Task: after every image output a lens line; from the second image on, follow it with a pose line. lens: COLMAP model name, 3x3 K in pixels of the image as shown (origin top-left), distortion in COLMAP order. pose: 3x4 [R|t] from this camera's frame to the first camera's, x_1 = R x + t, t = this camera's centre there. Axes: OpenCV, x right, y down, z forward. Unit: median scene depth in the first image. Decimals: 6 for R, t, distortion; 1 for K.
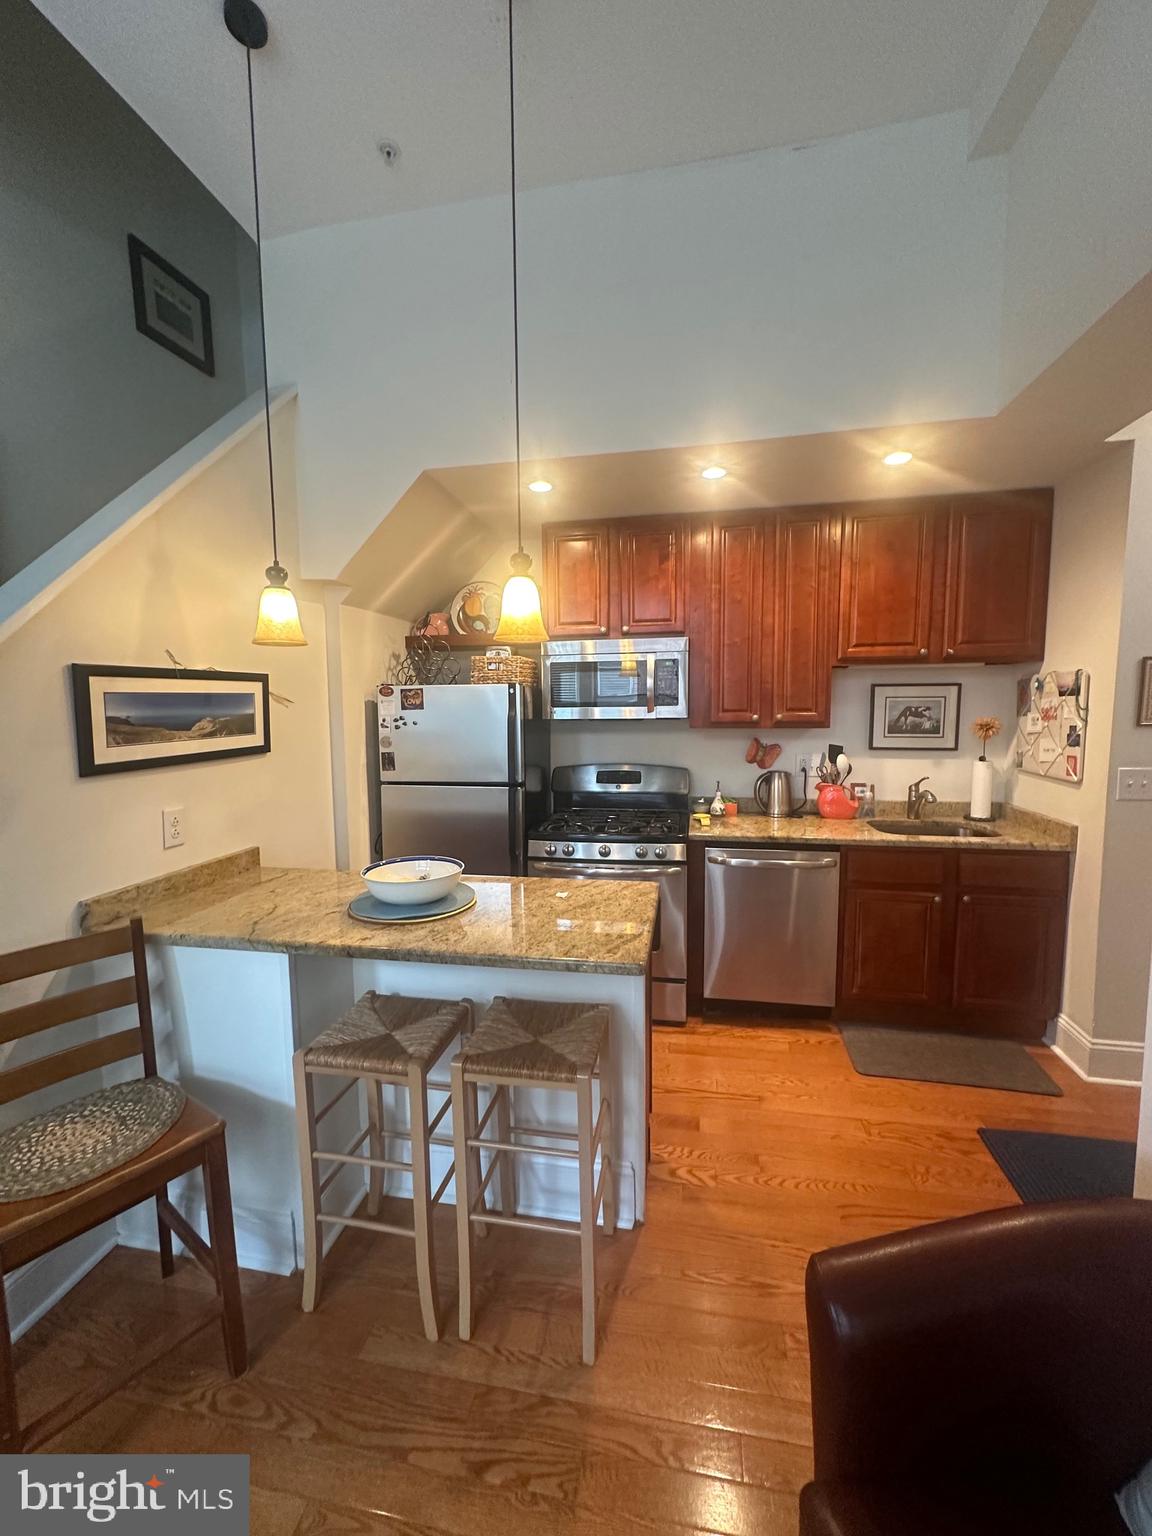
lens RADIAL K [[608.9, 0, 576.9], [0, 608.9, 764.0], [0, 0, 1]] dist [-0.002728, 0.000382]
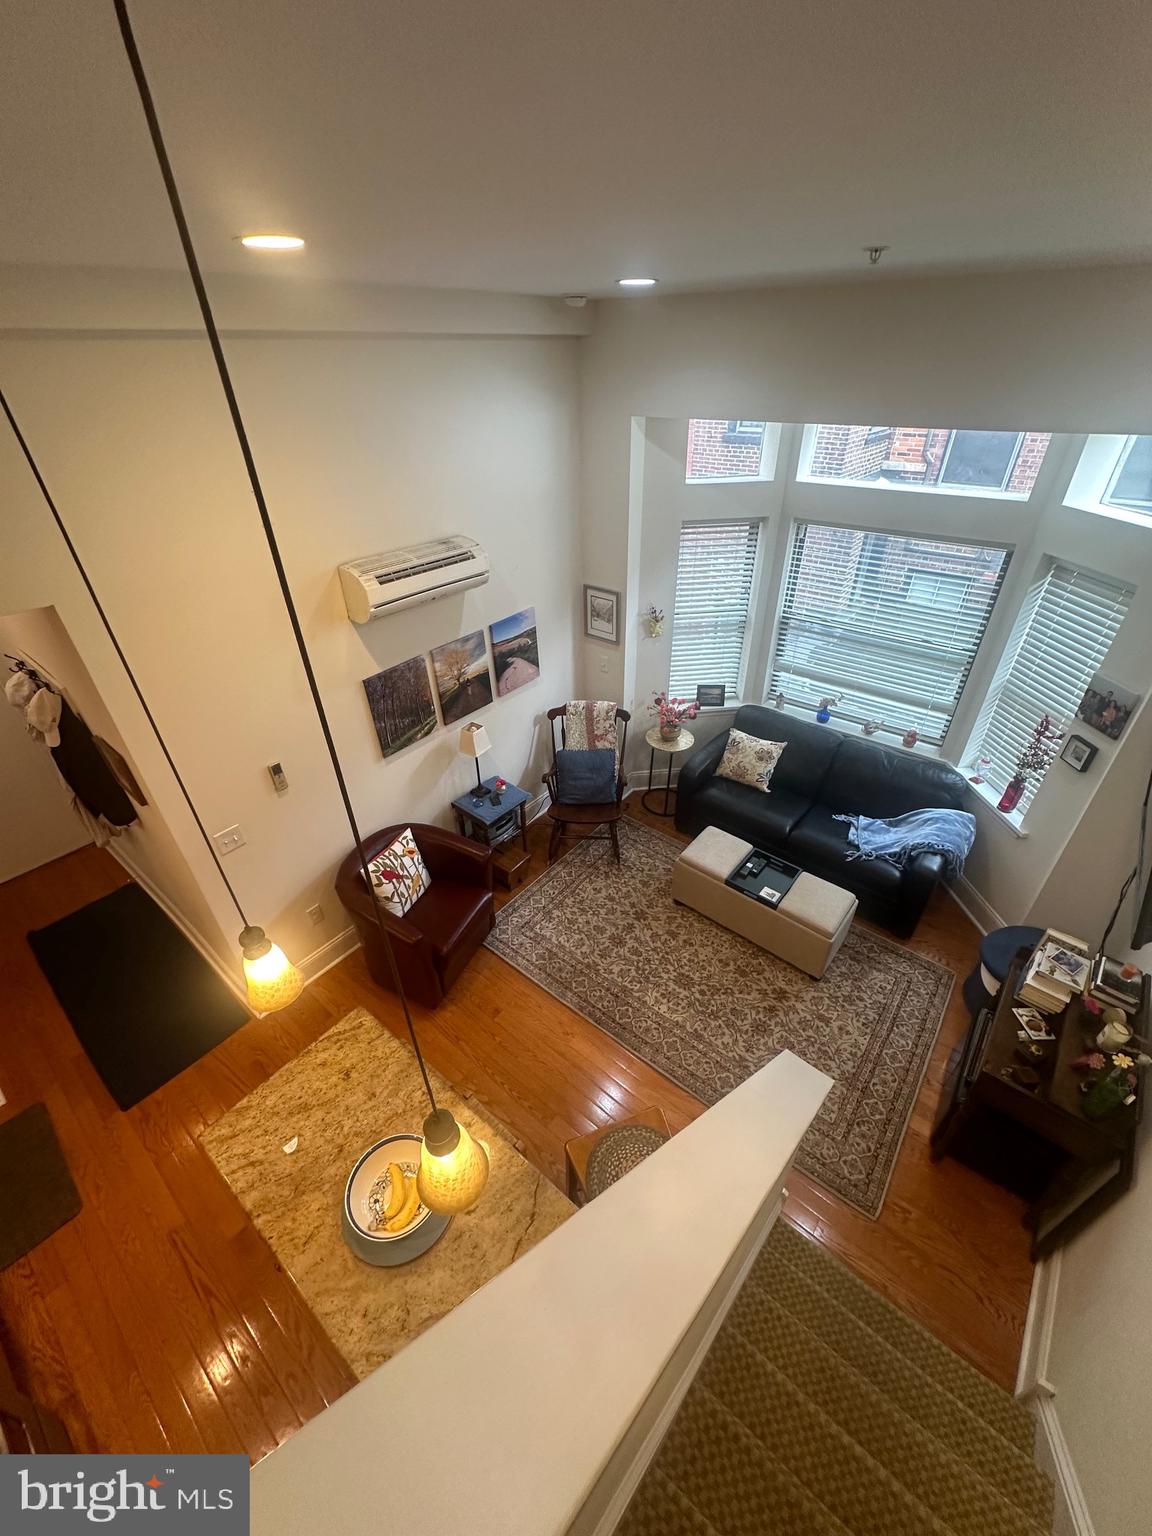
lens RADIAL K [[608.9, 0, 576.1], [0, 608.9, 765.4], [0, 0, 1]] dist [-0.002728, 0.000382]
pose [[-0.874272, -0.247794, 0.417428, -0.583713], [0.072145, 0.784028, 0.616519, -0.738126], [-0.480045, 0.569120, -0.667577, 0.837001]]
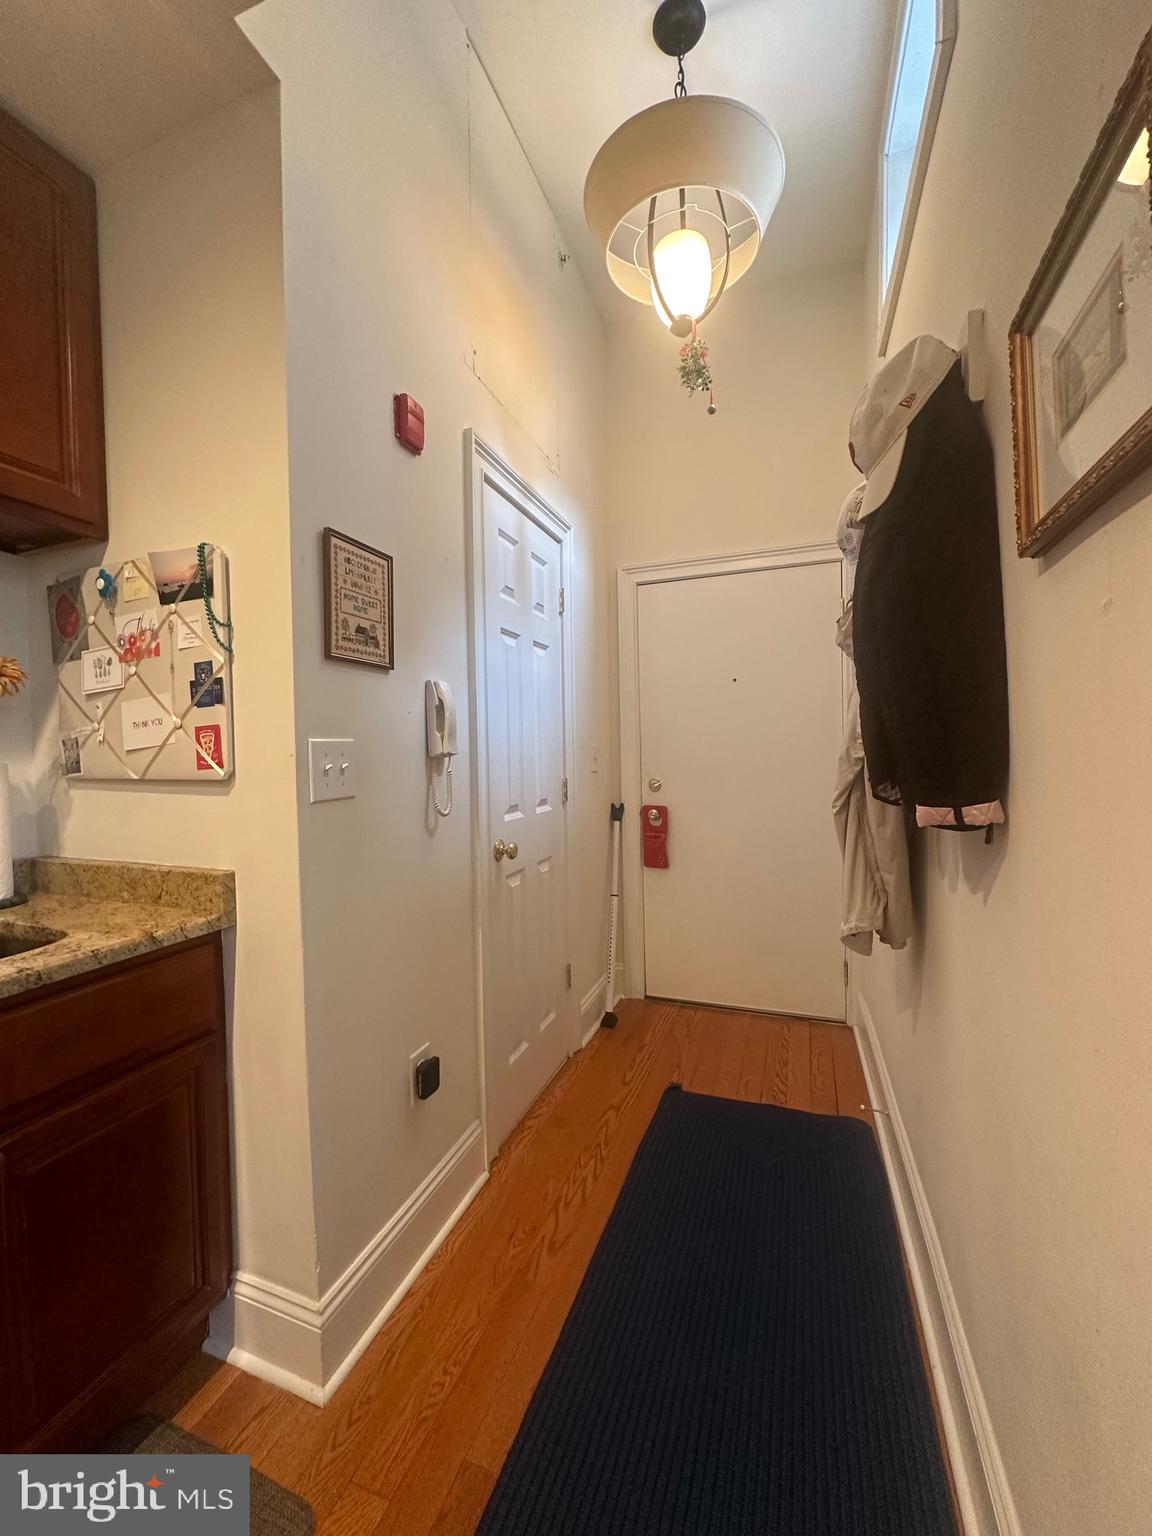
lens RADIAL K [[608.9, 0, 578.2], [0, 608.9, 766.5], [0, 0, 1]] dist [-0.002728, 0.000382]
pose [[0.164522, -0.021081, 0.986148, 0.399760], [0.108376, 0.994105, 0.003170, 0.048002], [-0.980401, 0.106353, 0.165837, 0.649738]]
